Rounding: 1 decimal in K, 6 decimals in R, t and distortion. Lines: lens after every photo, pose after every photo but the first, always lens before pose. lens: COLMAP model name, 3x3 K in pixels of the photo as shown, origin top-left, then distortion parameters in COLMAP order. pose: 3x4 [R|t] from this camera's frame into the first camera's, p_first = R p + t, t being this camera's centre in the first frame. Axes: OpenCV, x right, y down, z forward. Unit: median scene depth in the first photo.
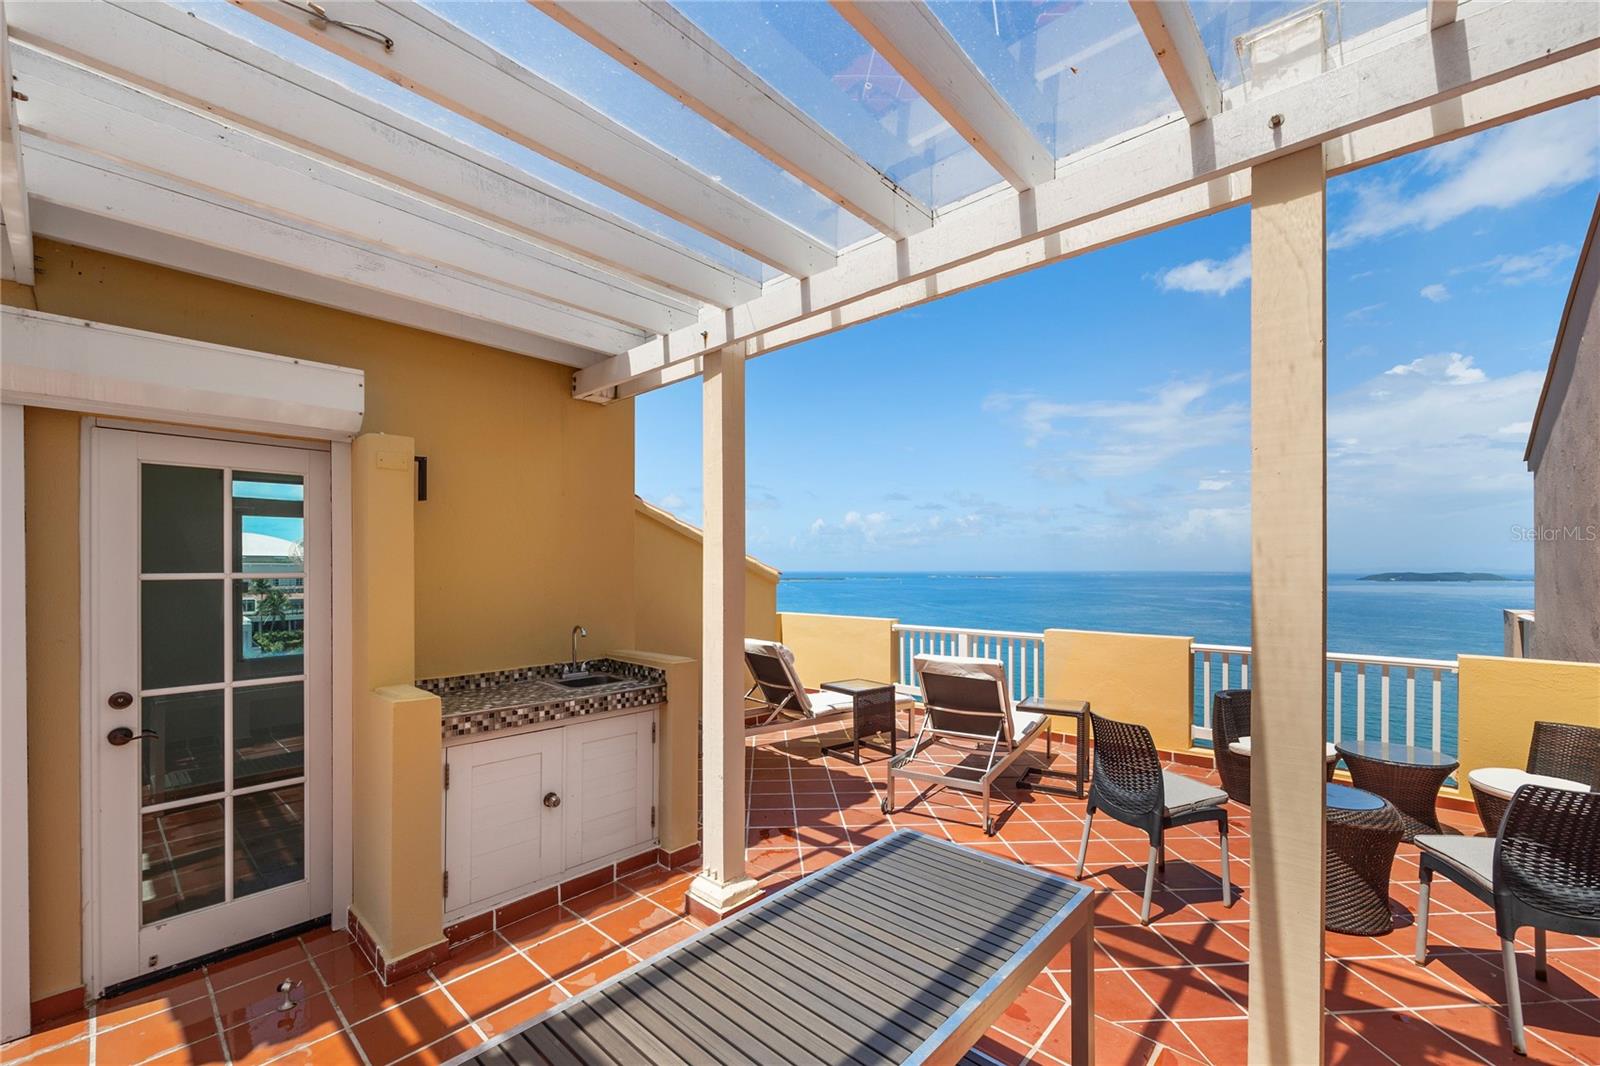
lens RADIAL K [[666.3, 0, 799.6], [0, 666.3, 558.7], [0, 0, 1]] dist [-0.001595, 0.000038]
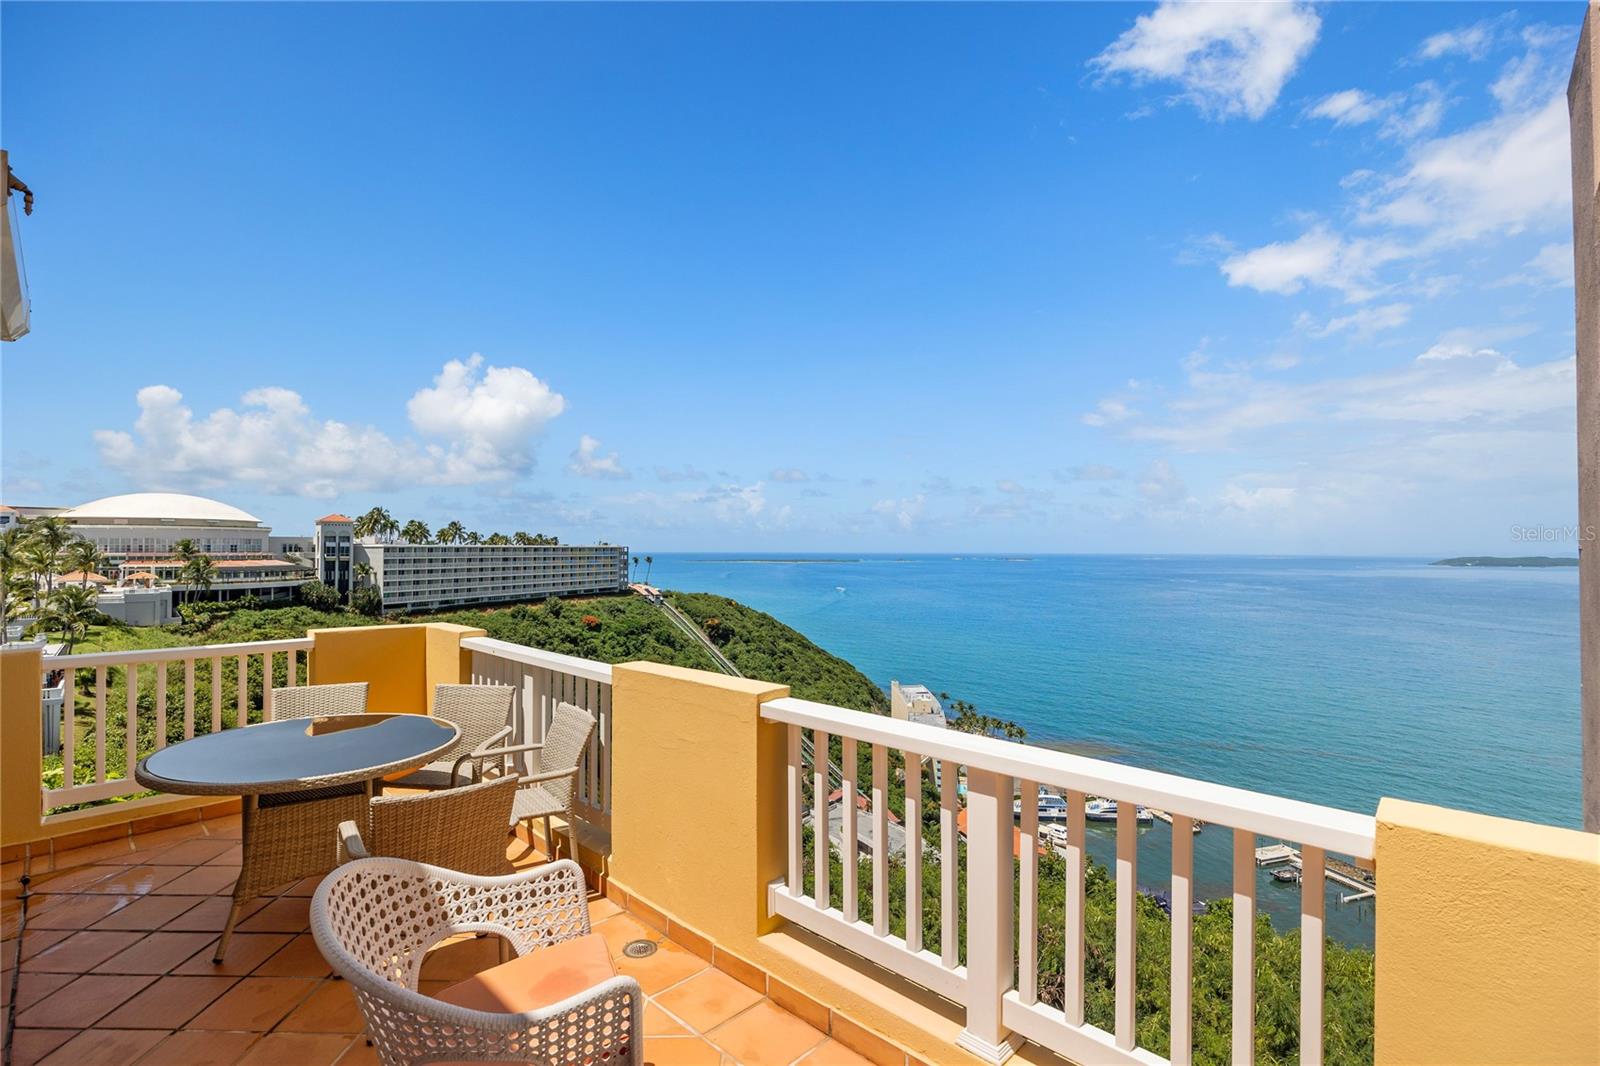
lens RADIAL K [[719.3, 0, 805.1], [0, 719.3, 542.0], [0, 0, 1]] dist [-0.021163, -0.000525]
pose [[0.999765, 0.021665, 0.000633, 0.211014], [-0.021670, 0.999701, 0.011300, 0.019385], [-0.000388, -0.011311, 0.999936, 0.891669]]
